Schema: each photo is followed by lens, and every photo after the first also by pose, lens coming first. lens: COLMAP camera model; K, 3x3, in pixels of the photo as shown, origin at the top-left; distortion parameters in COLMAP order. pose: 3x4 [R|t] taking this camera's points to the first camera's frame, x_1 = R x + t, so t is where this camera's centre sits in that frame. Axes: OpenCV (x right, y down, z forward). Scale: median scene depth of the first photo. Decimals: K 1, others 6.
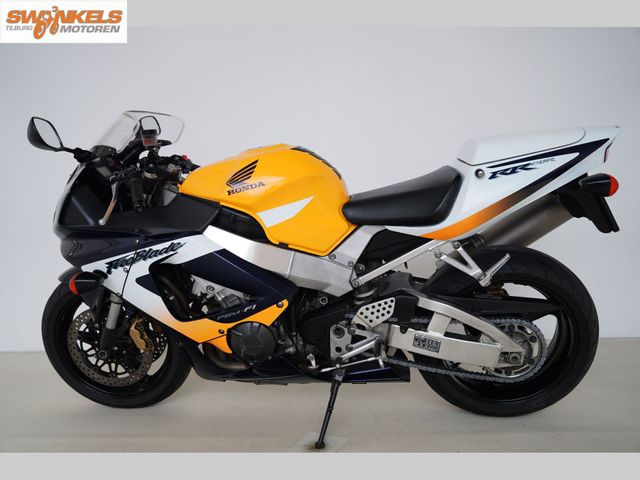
lens RADIAL K [[474.8, 0, 320.0], [0, 474.8, 240.0], [0, 0, 1]] dist [-0.044990, 0.002363]
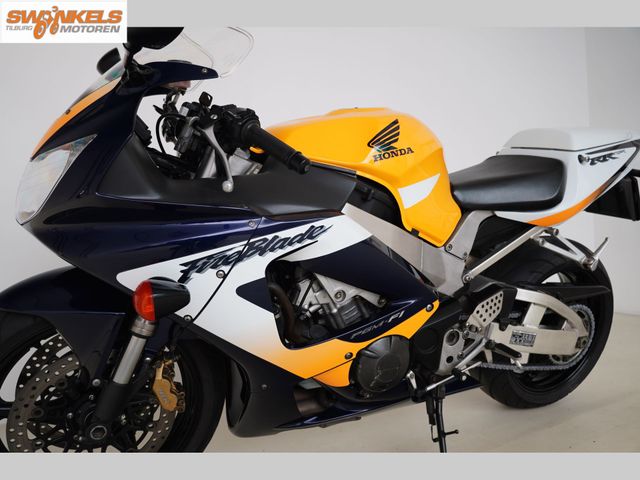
lens RADIAL K [[474.8, 0, 320.0], [0, 474.8, 240.0], [0, 0, 1]] dist [-0.044990, 0.002363]
pose [[0.851695, -0.007848, 0.523978, -0.617613], [0.037189, 0.998272, -0.045496, 0.052800], [-0.522716, 0.058235, 0.850516, 0.417469]]
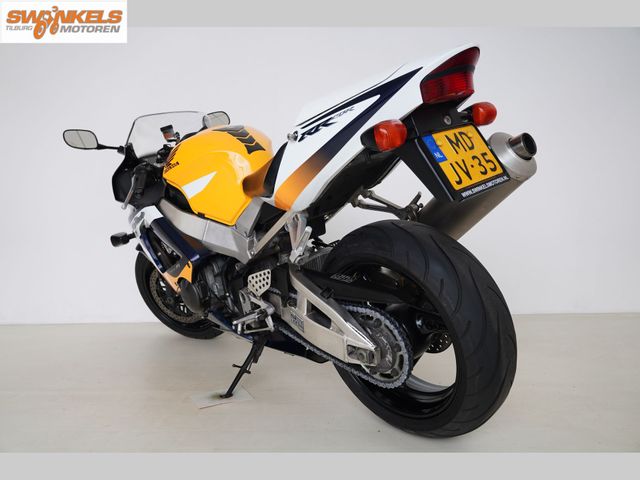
lens RADIAL K [[474.8, 0, 320.0], [0, 474.8, 240.0], [0, 0, 1]] dist [-0.044990, 0.002363]
pose [[0.742625, 0.048210, -0.667970, 0.909749], [-0.029161, 0.998787, 0.039665, 0.017610], [0.669072, -0.009978, 0.743130, 0.333422]]
